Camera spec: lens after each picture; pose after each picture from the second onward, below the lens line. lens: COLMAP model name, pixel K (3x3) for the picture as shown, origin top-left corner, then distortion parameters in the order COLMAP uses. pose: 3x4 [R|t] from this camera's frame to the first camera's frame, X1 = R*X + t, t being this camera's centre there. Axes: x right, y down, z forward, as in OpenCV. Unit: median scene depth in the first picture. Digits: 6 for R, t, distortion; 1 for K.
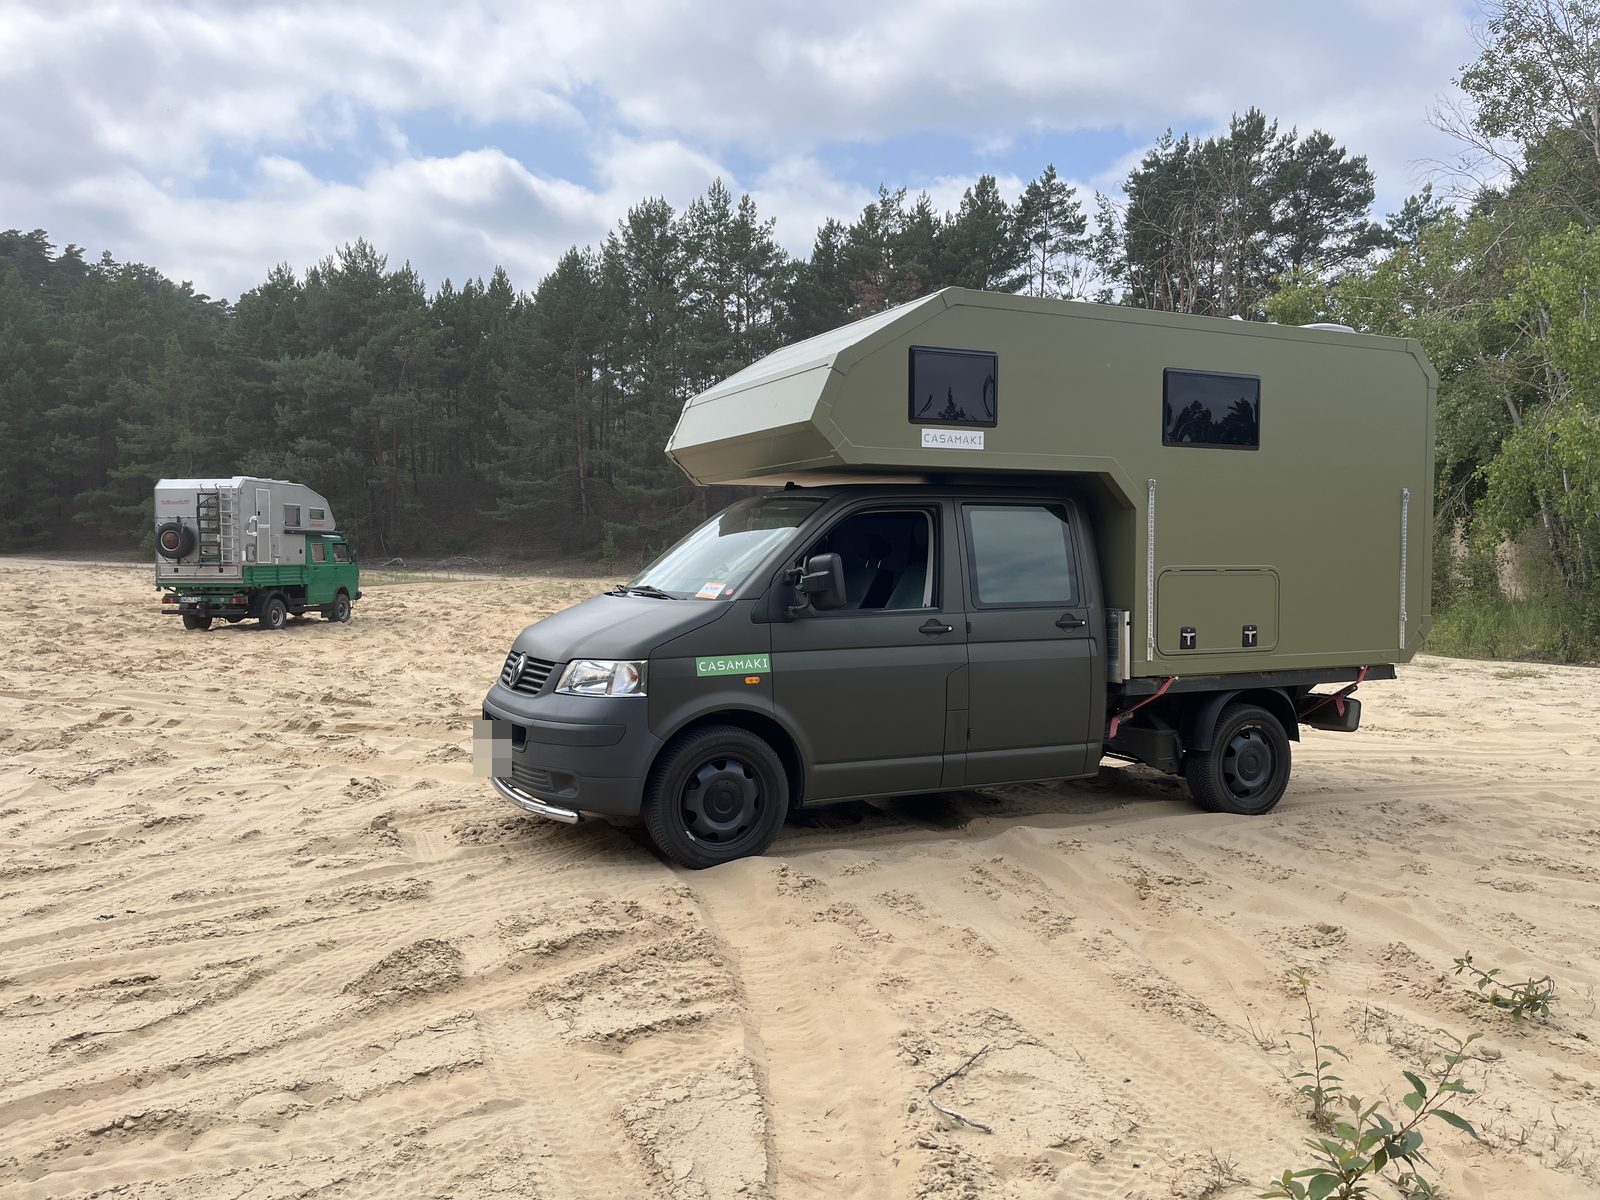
lens RADIAL K [[1266.4, 0, 786.3], [0, 1266.4, 613.5], [0, 0, 1]] dist [0.067020, -0.091710]
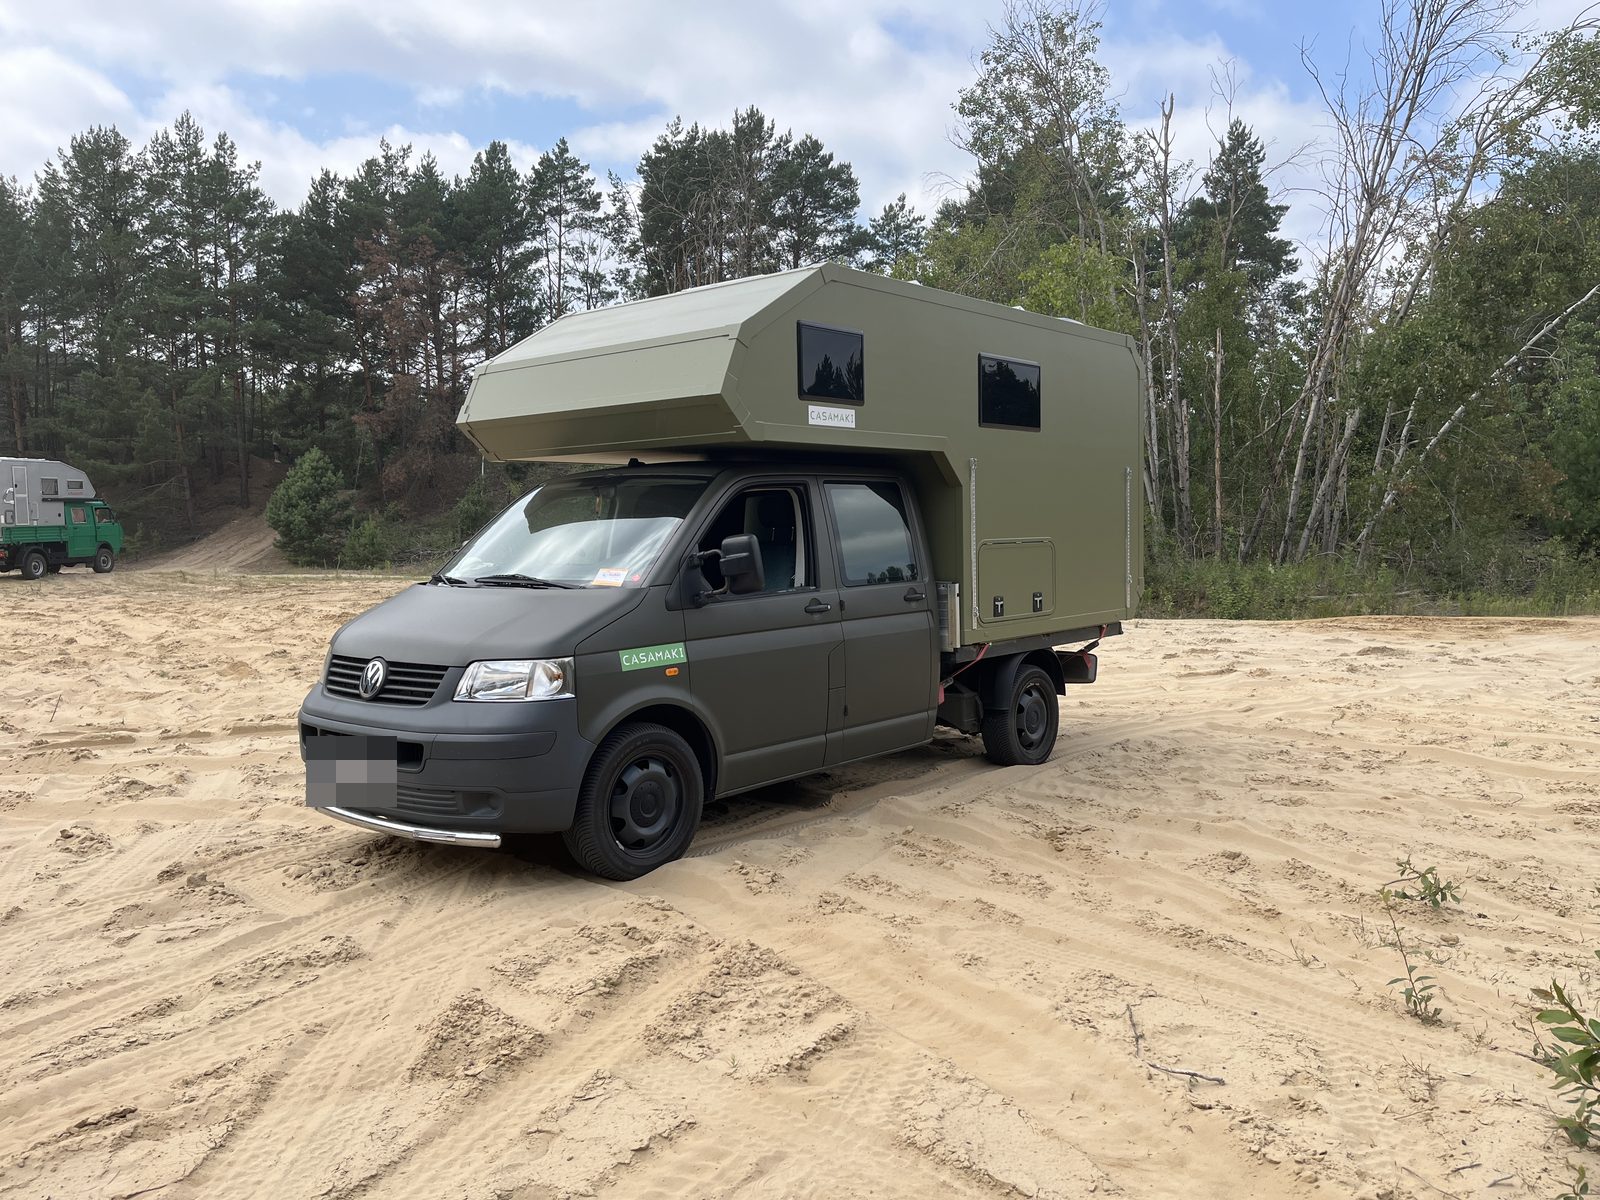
lens RADIAL K [[1266.4, 0, 836.4], [0, 1266.4, 608.4], [0, 0, 1]] dist [0.067020, -0.091710]
pose [[0.910292, -0.045399, 0.411470, -0.296250], [0.039673, 0.998960, 0.022451, -0.009983], [-0.412062, -0.004113, 0.911147, 0.096927]]
